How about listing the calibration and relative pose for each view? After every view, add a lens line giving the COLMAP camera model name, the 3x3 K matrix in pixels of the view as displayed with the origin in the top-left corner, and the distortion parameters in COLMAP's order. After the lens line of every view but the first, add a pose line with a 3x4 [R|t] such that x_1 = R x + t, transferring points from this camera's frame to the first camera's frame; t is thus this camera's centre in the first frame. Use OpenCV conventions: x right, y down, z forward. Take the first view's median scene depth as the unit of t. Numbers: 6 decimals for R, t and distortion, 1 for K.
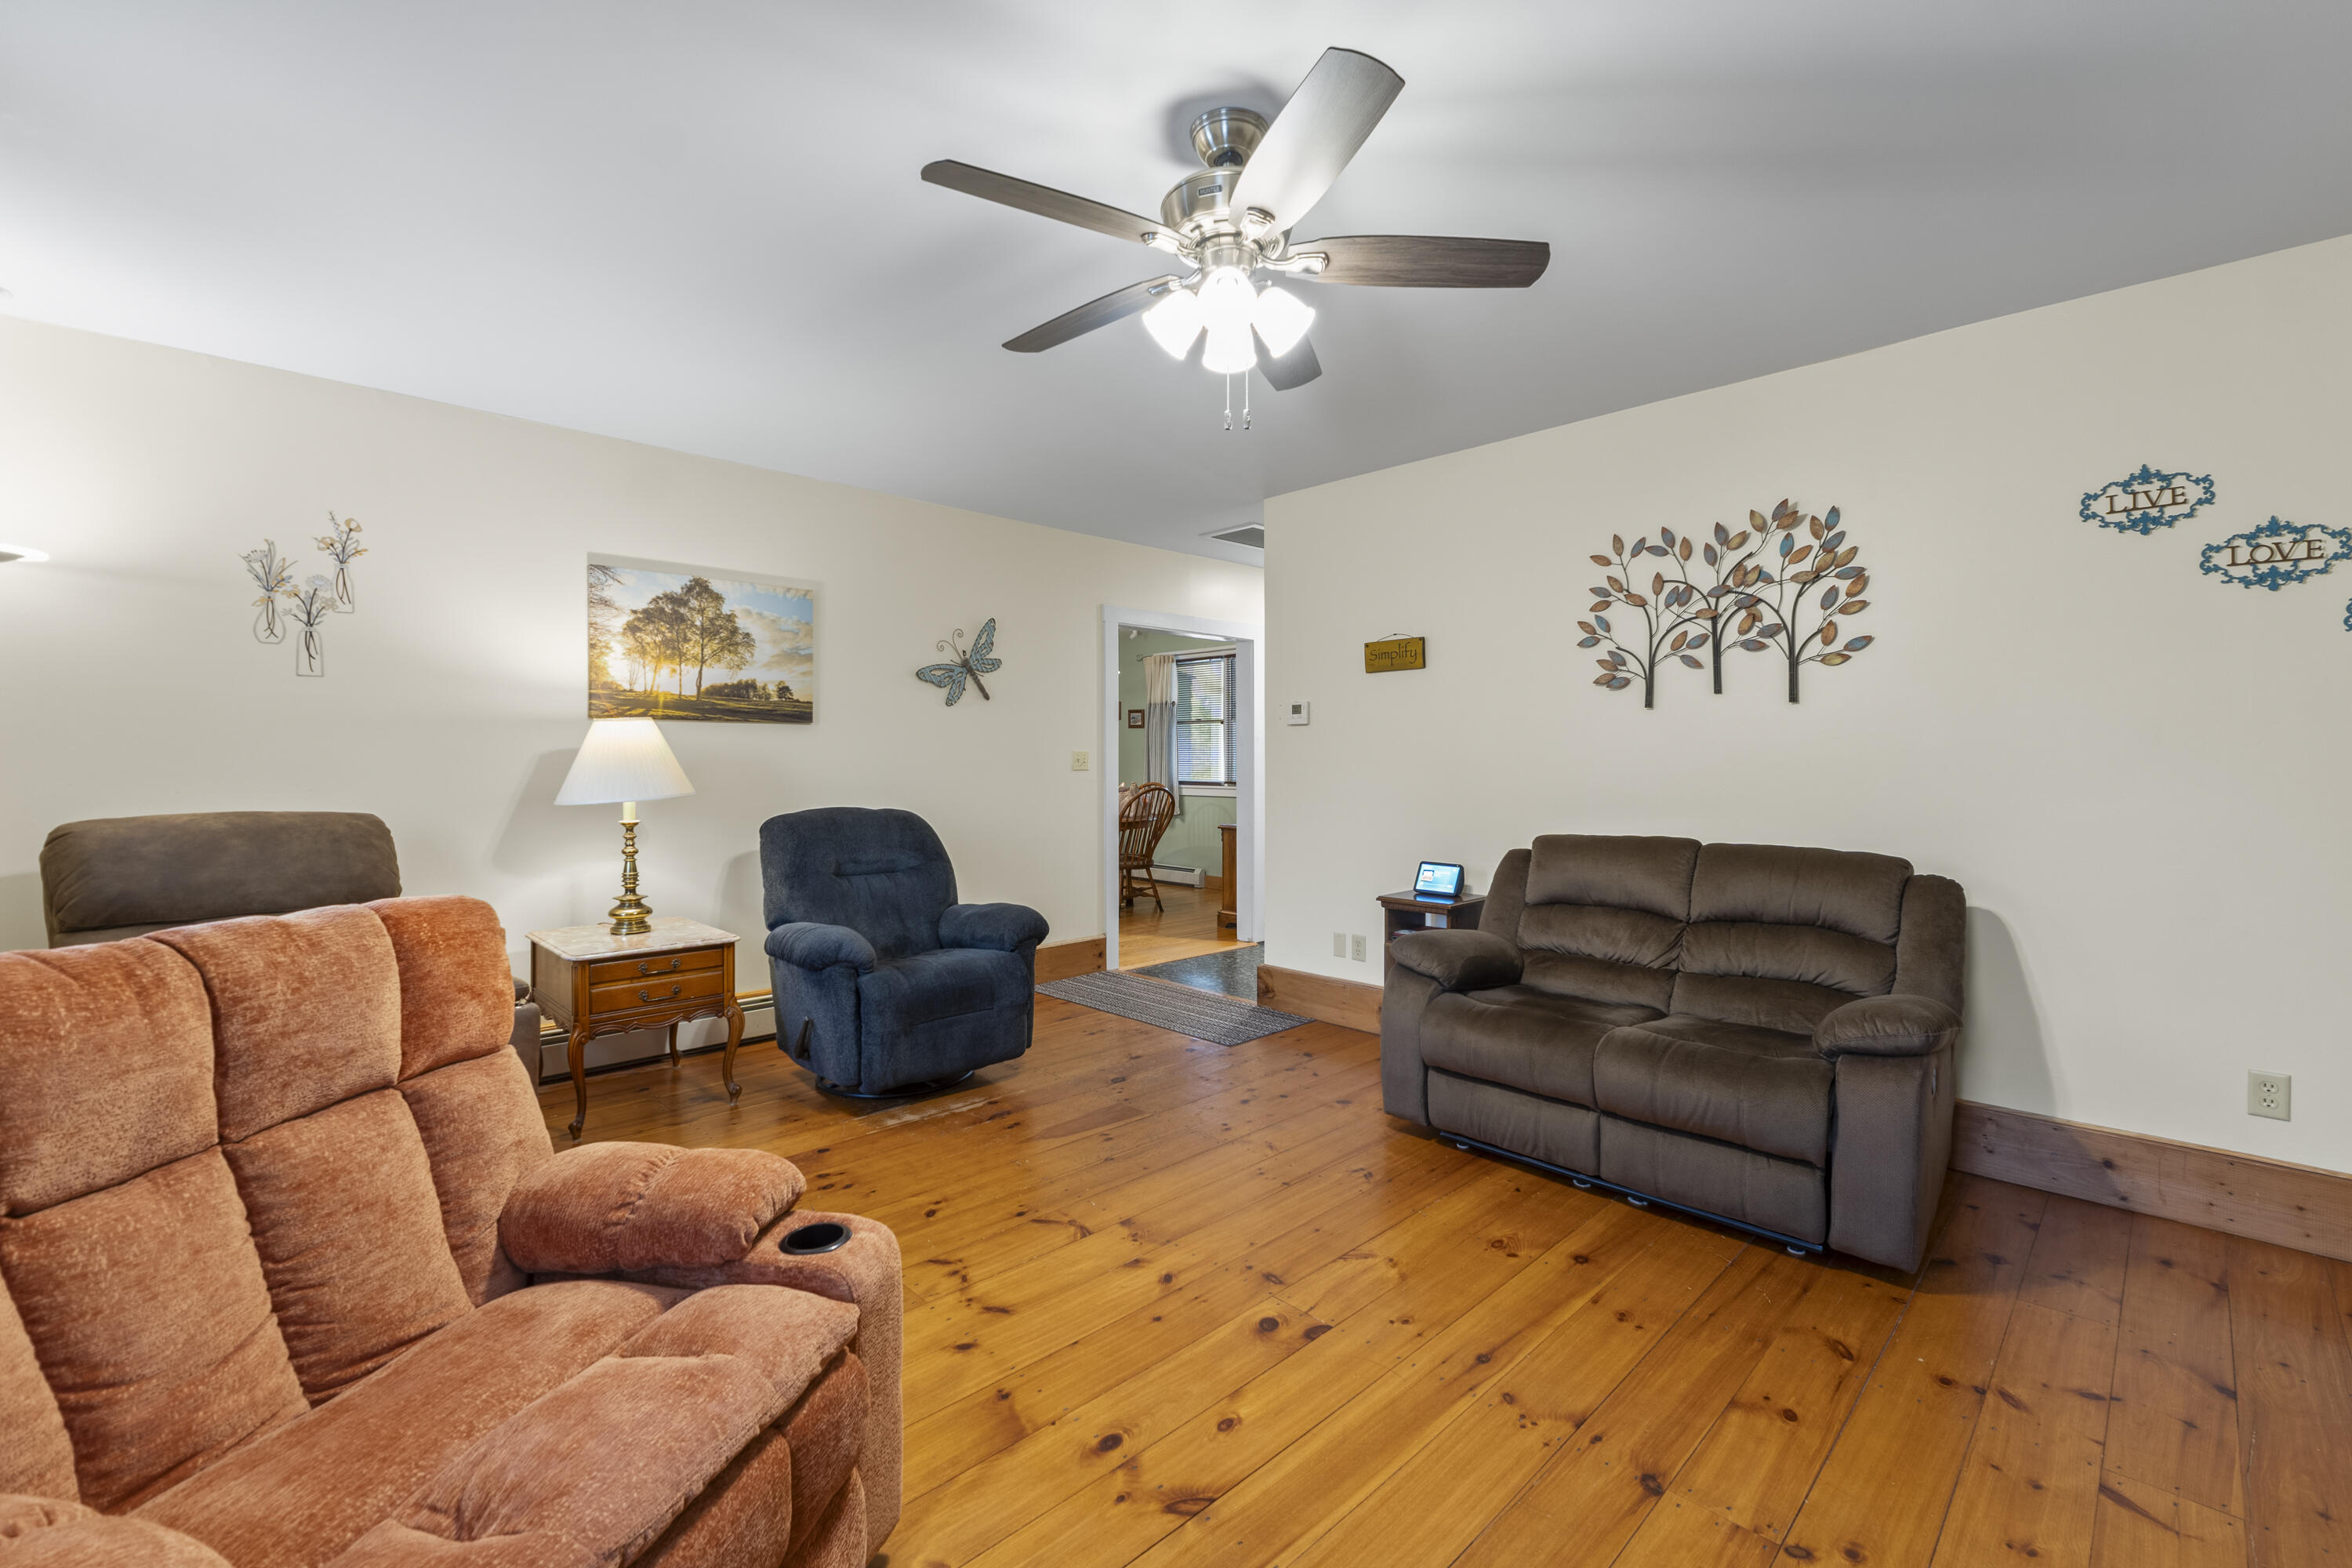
lens RADIAL K [[1017.9, 0, 1177.6], [0, 1017.9, 783.2], [0, 0, 1]] dist [-0.003370, -0.000586]
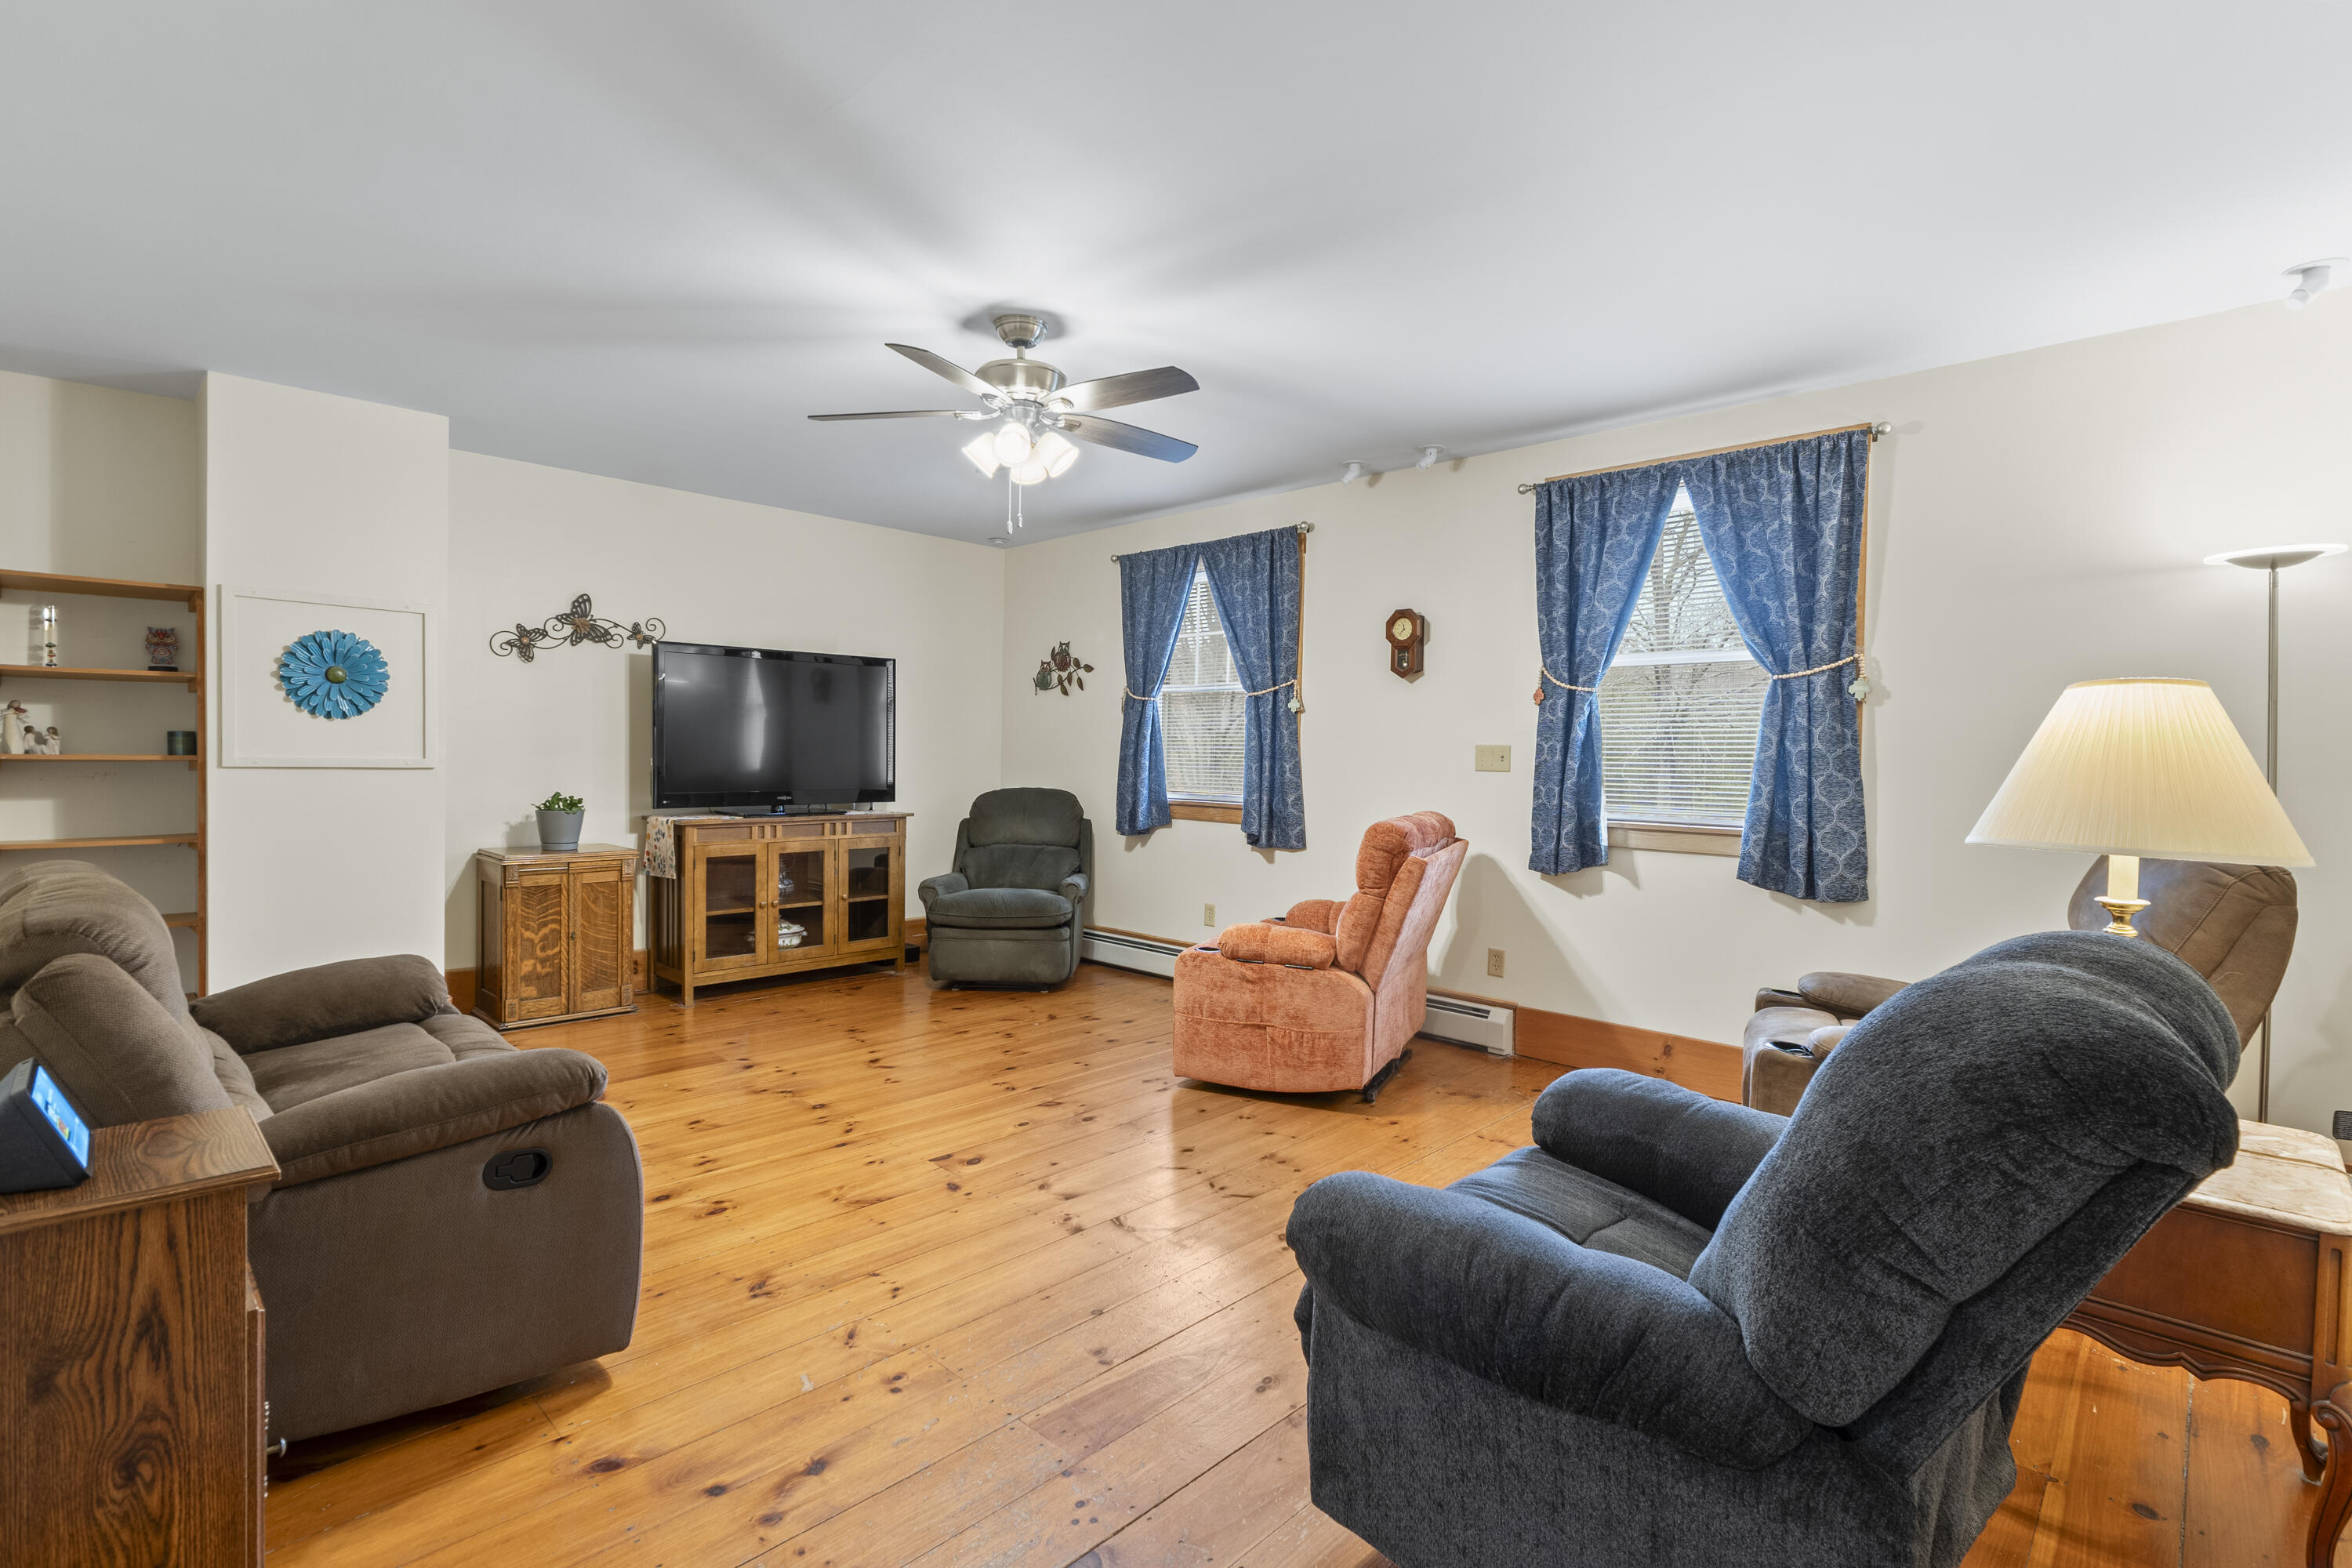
lens RADIAL K [[1117.6, 0, 1176.6], [0, 1117.6, 771.3], [0, 0, 1]] dist [-0.005308, 0.000449]
pose [[-0.999427, -0.022741, -0.025060, -0.138876], [-0.023696, 0.998977, 0.038504, -0.060626], [0.024159, 0.039076, -0.998944, 2.594771]]
